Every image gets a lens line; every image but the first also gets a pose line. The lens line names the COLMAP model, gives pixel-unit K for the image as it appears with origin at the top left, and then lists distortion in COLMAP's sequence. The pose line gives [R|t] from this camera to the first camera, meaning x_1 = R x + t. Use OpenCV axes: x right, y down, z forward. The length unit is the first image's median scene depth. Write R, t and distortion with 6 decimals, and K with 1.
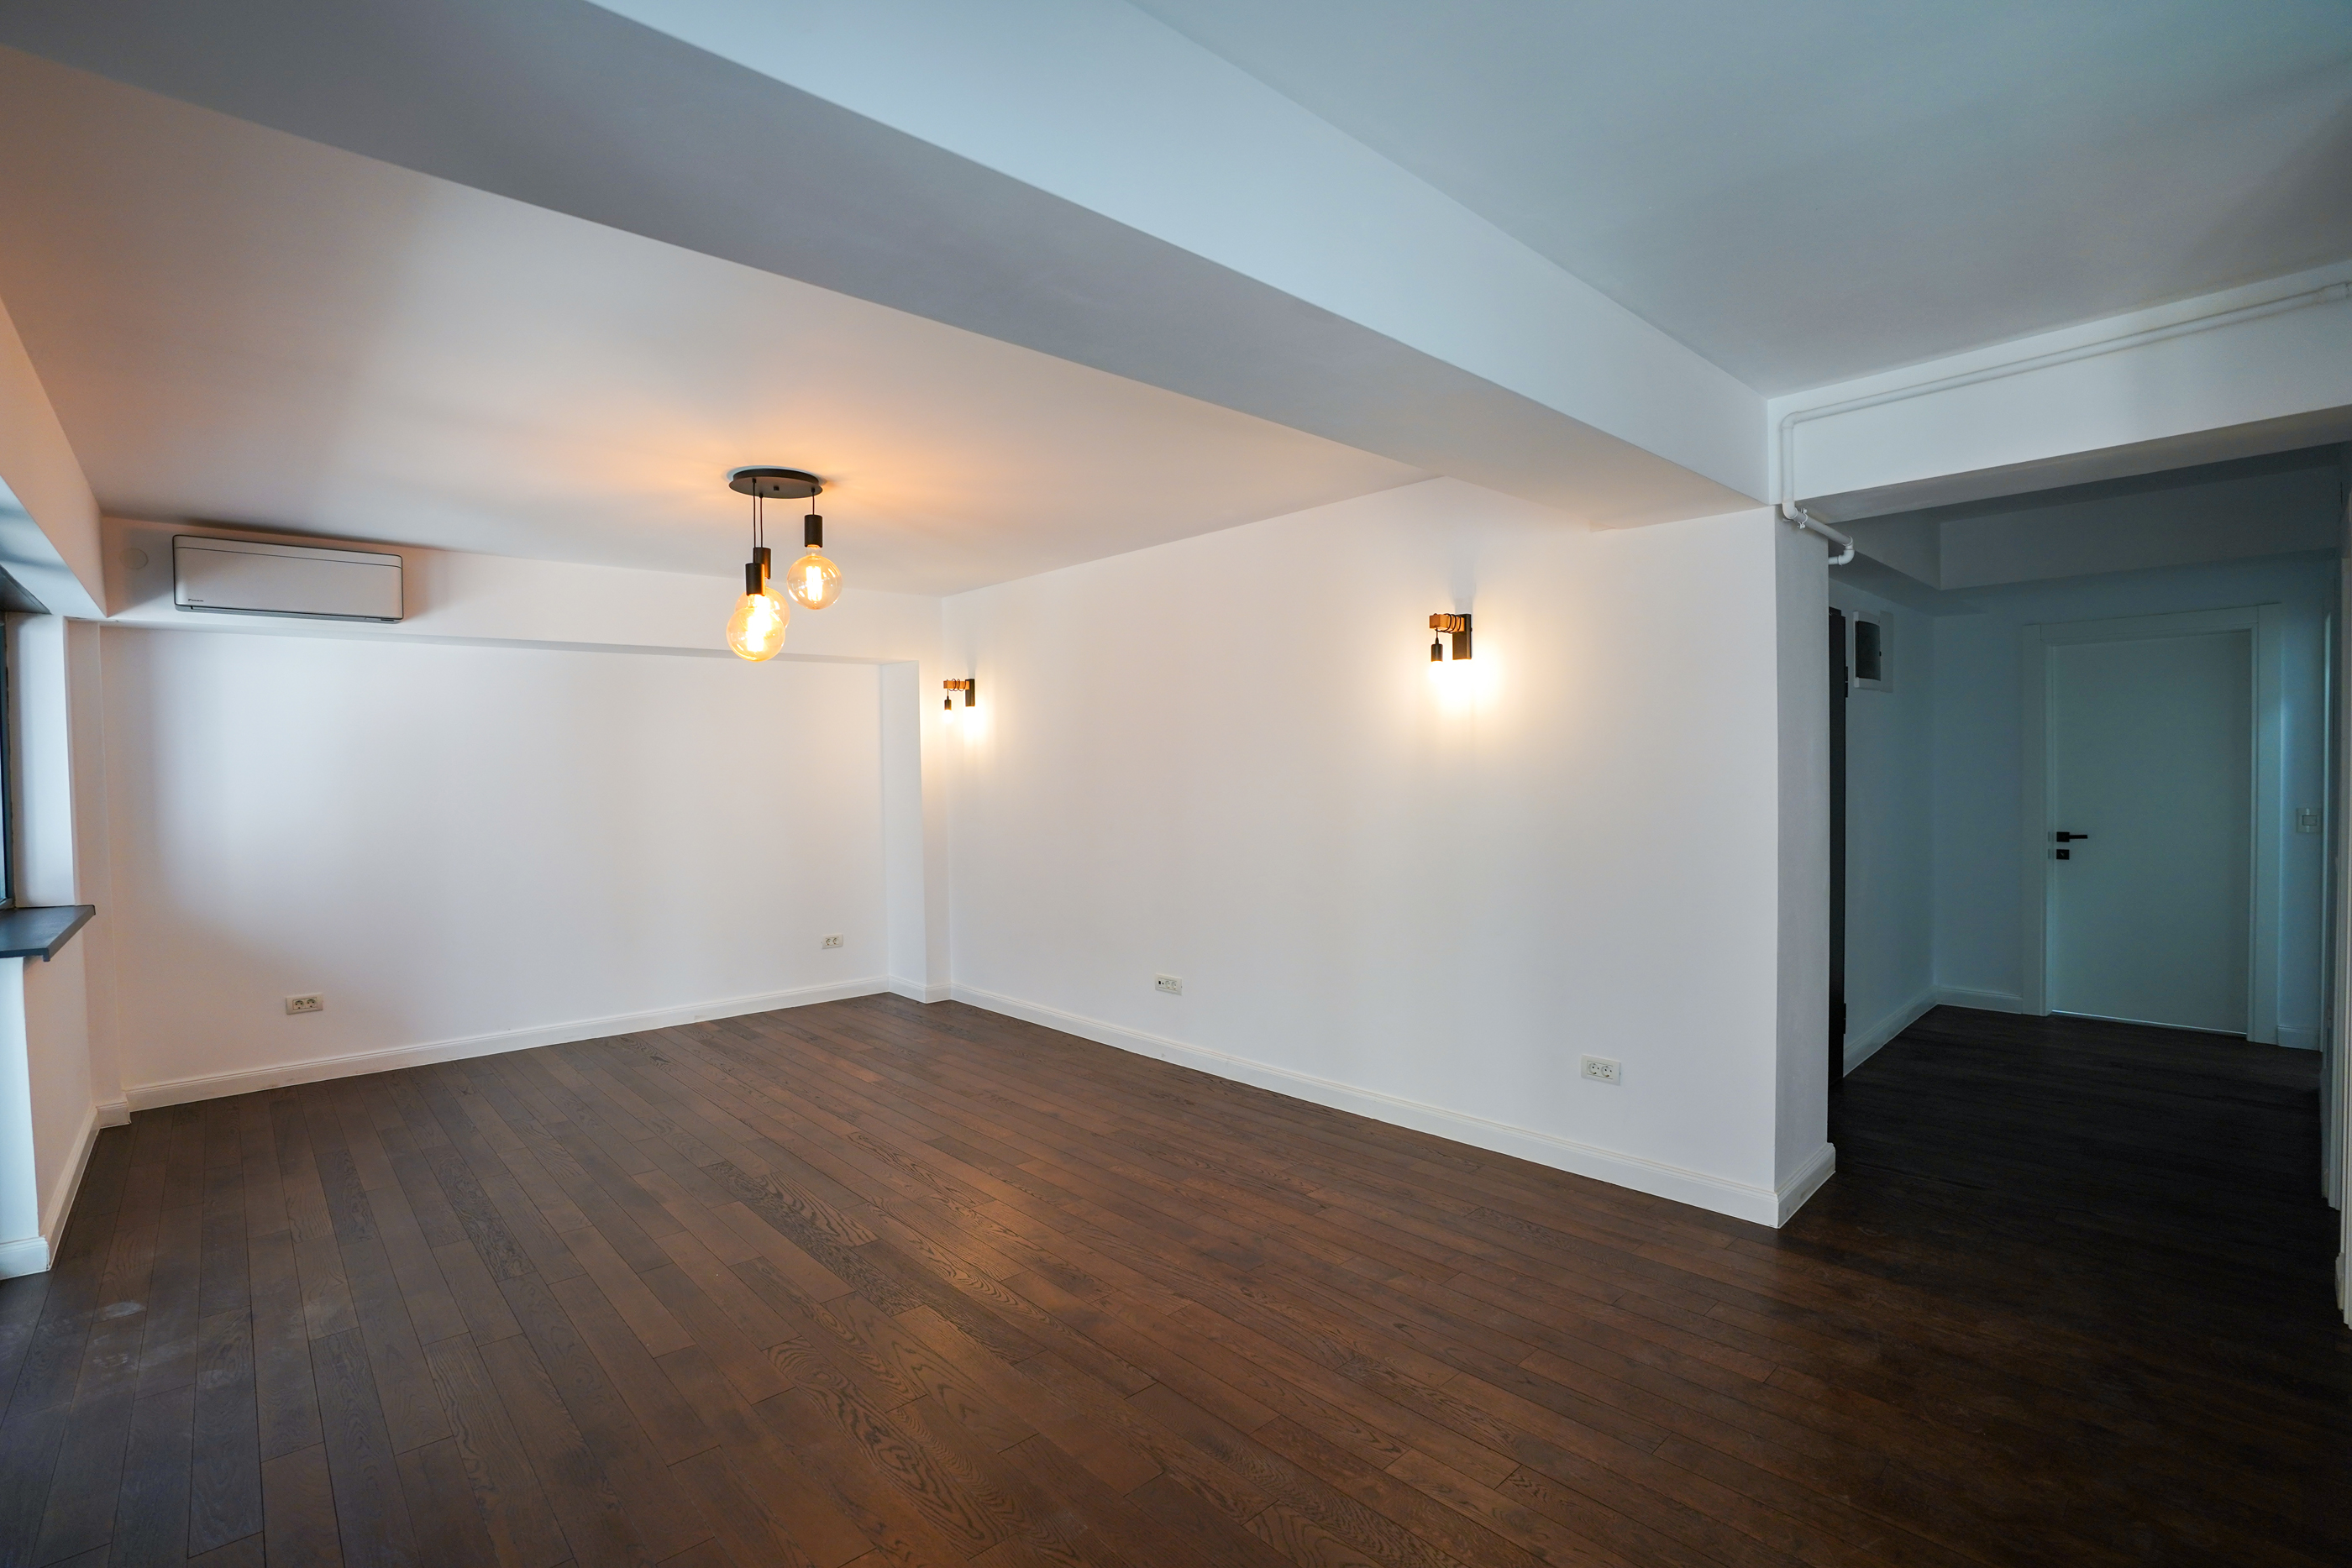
lens RADIAL K [[1077.9, 0, 1158.9], [0, 1077.9, 788.3], [0, 0, 1]] dist [-0.058402, 0.022034]
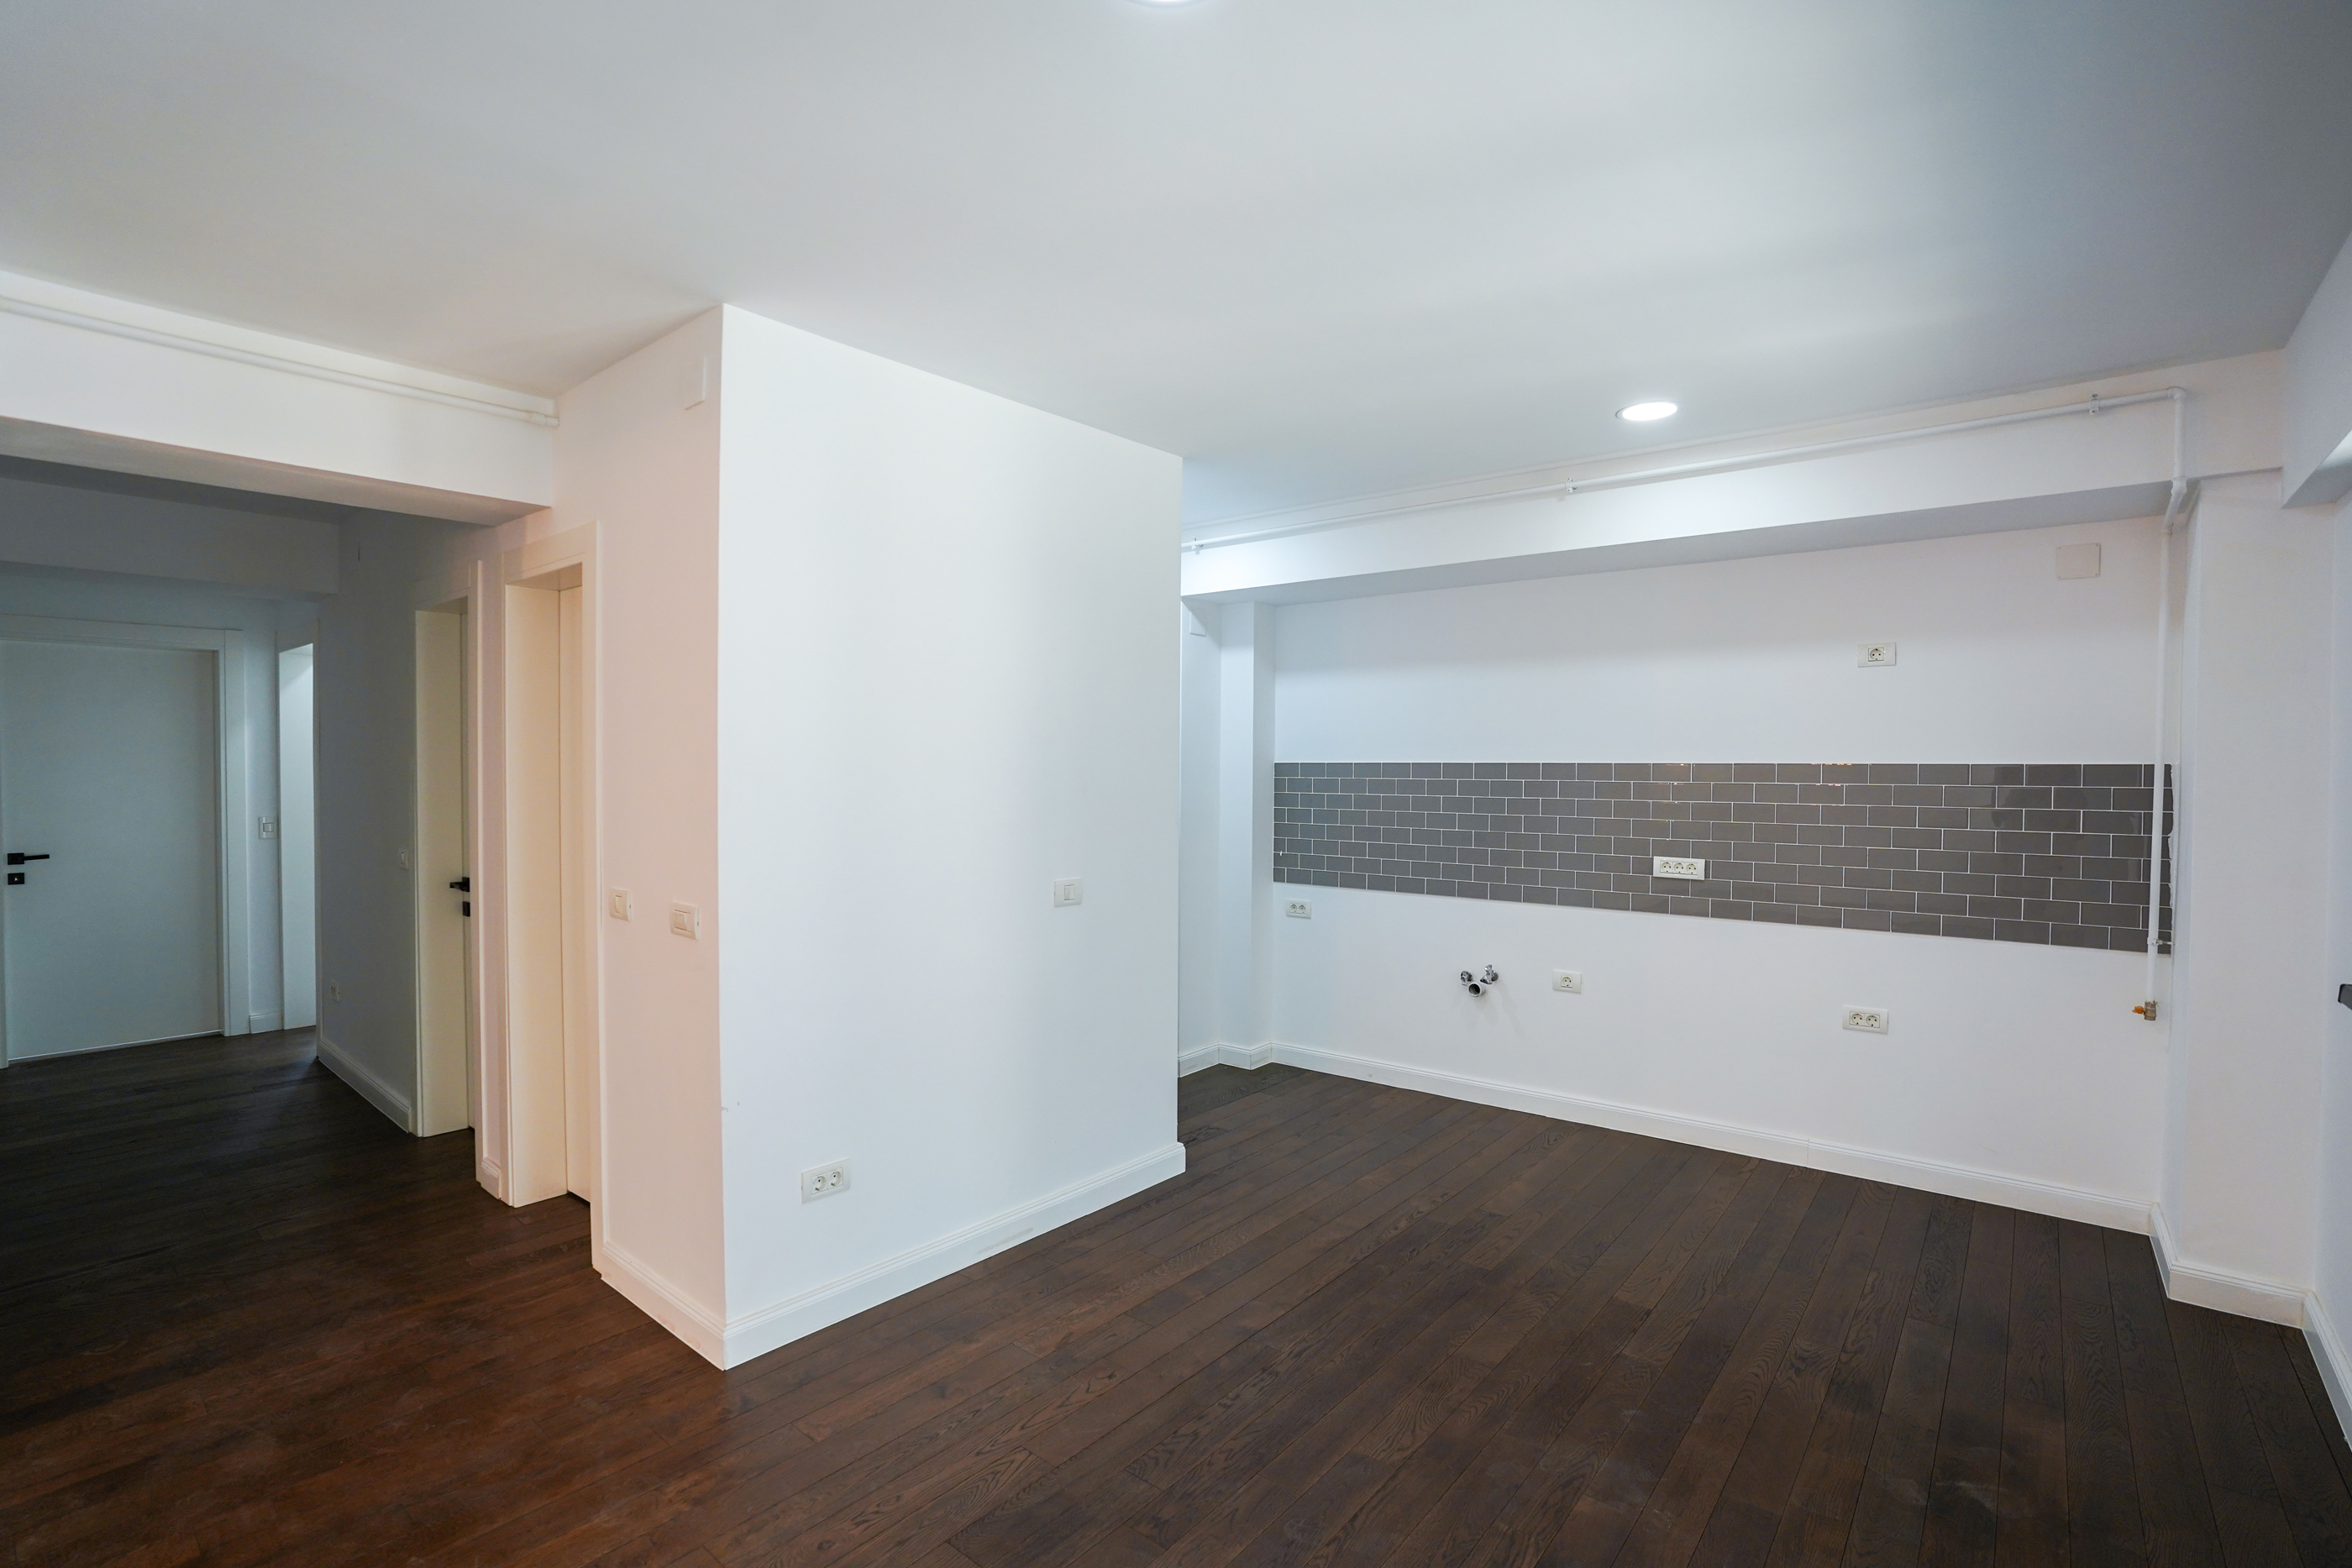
lens RADIAL K [[1077.9, 0, 1158.9], [0, 1077.9, 788.3], [0, 0, 1]] dist [-0.058402, 0.022034]
pose [[-0.128441, -0.001315, 0.991716, -0.148912], [0.017002, 0.999849, 0.003527, 0.000877], [-0.991571, 0.017314, -0.128399, 0.195316]]
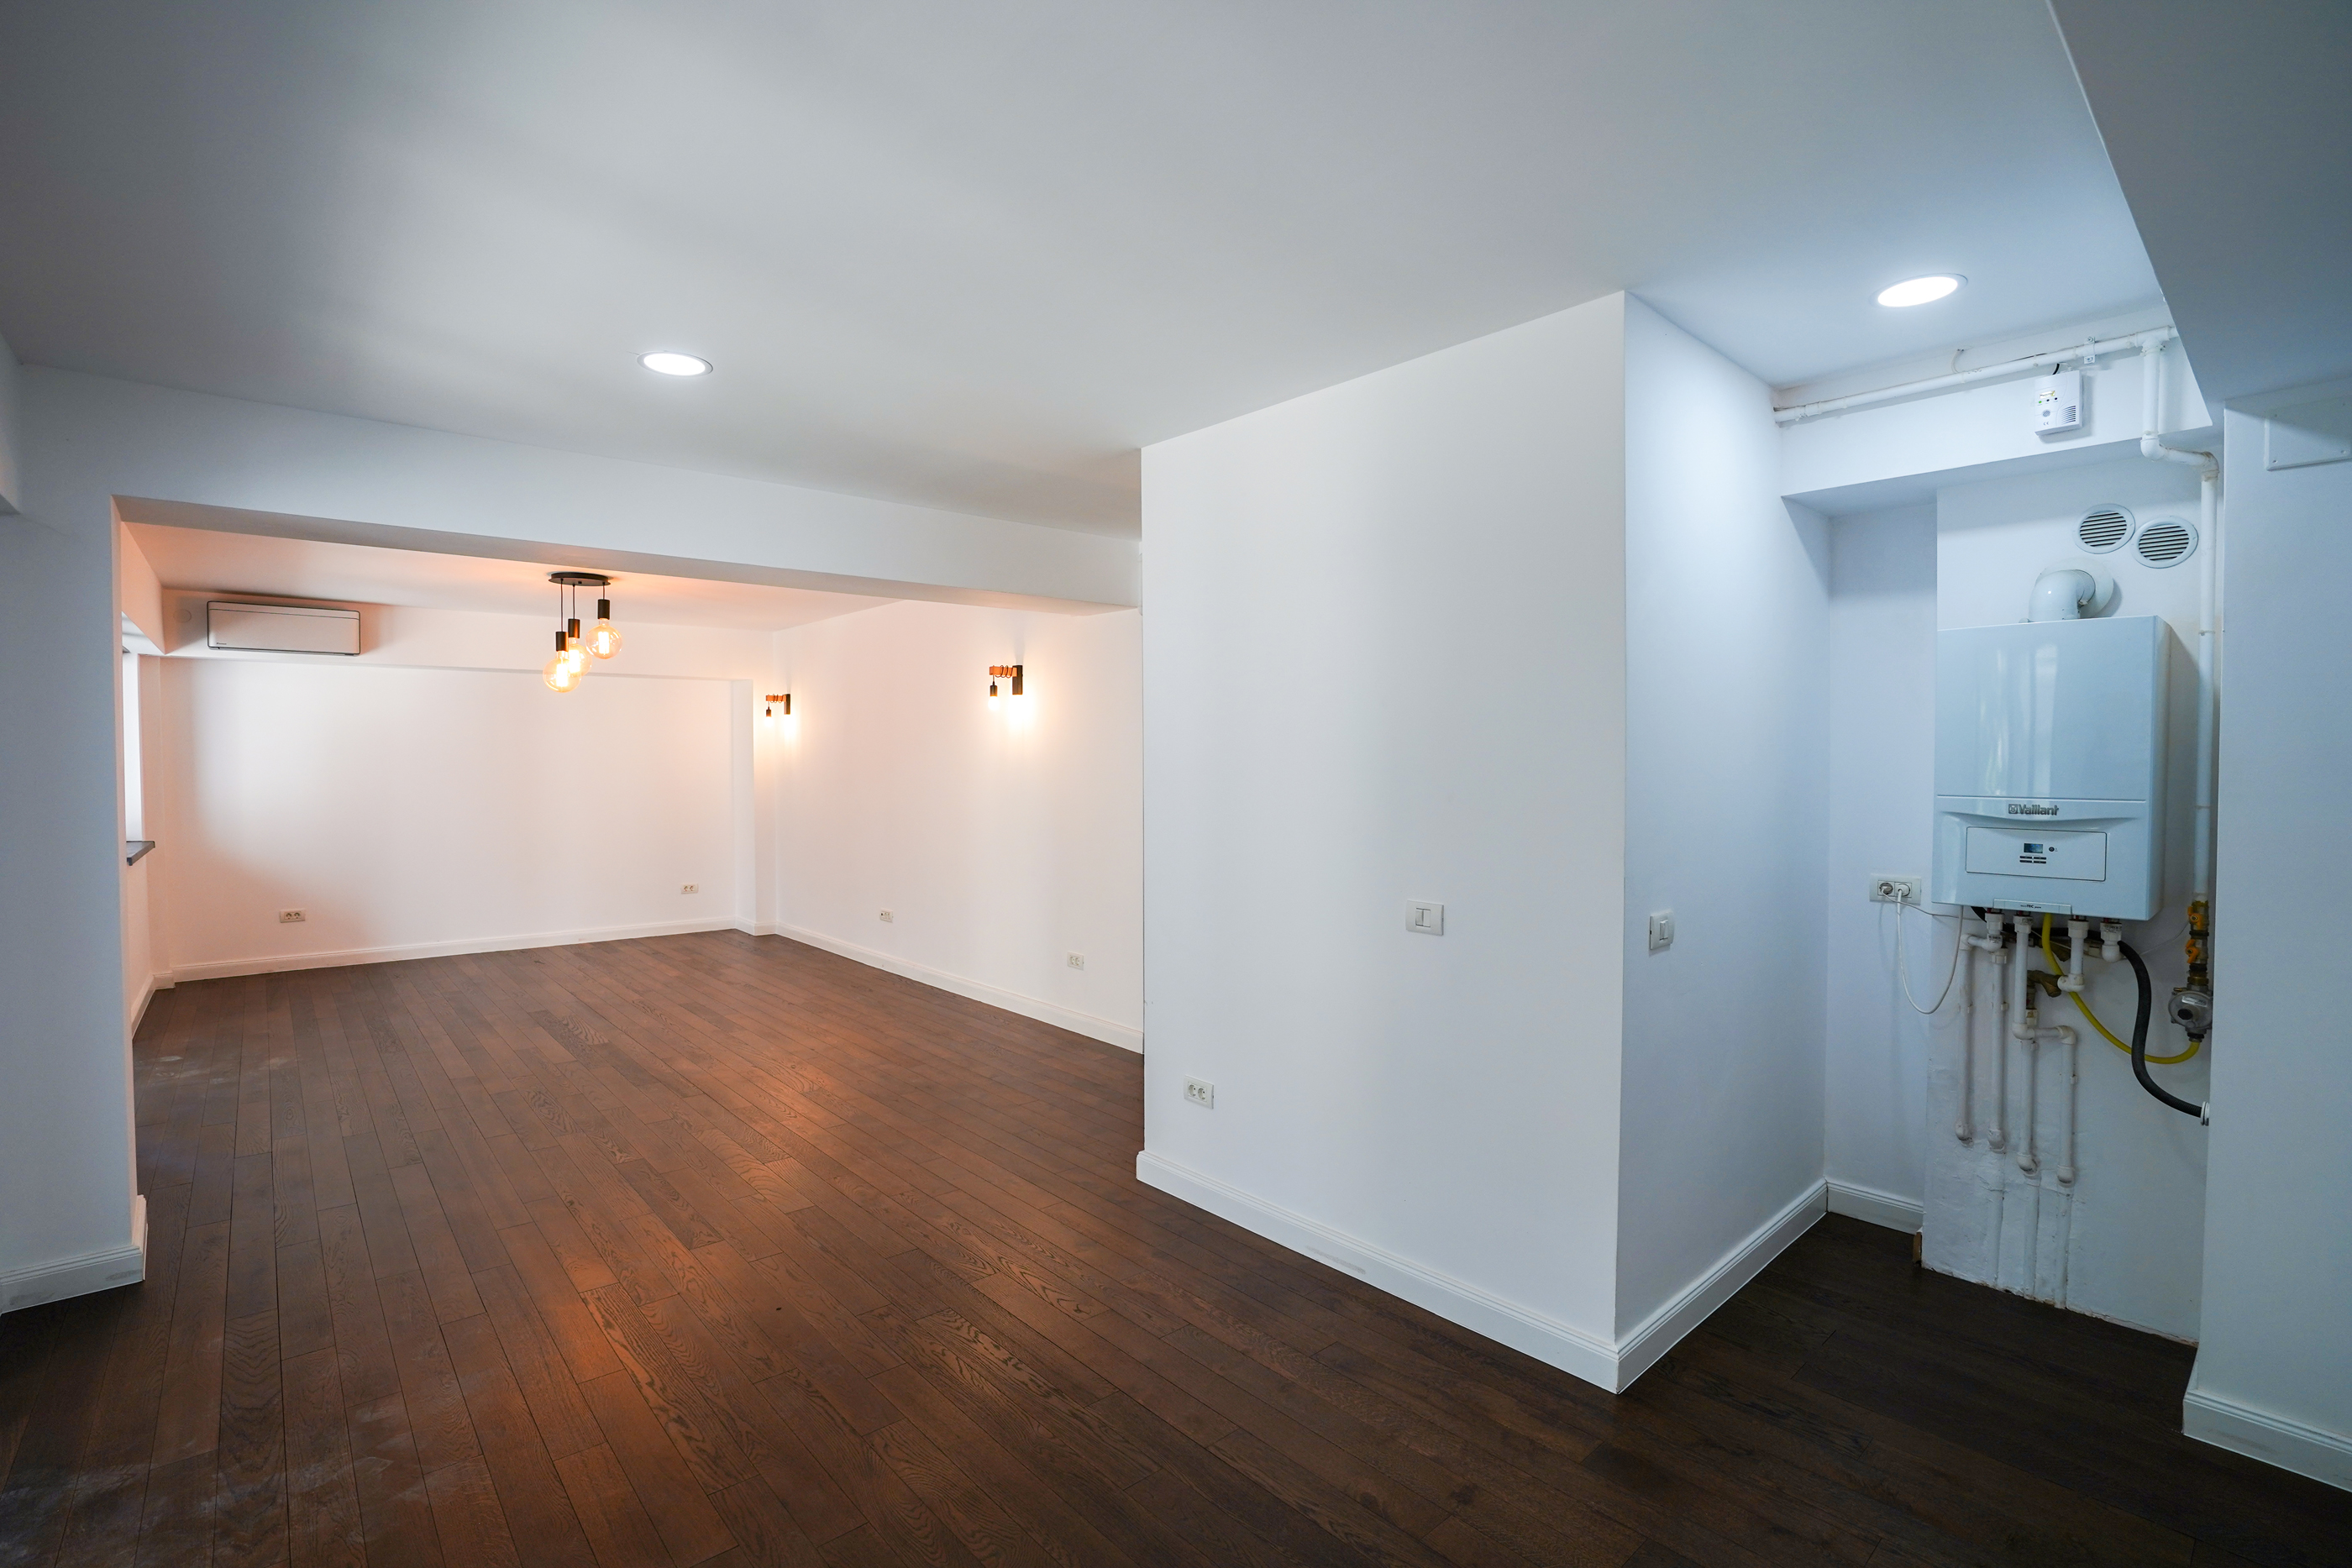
lens RADIAL K [[1090.1, 0, 1176.0], [0, 1090.1, 784.0], [0, 0, 1]] dist [-0.066067, 0.025218]
pose [[0.999709, 0.016866, -0.017232, 0.496756], [-0.016810, 0.999853, 0.003351, -0.002962], [0.017286, -0.003060, 0.999846, -0.507122]]
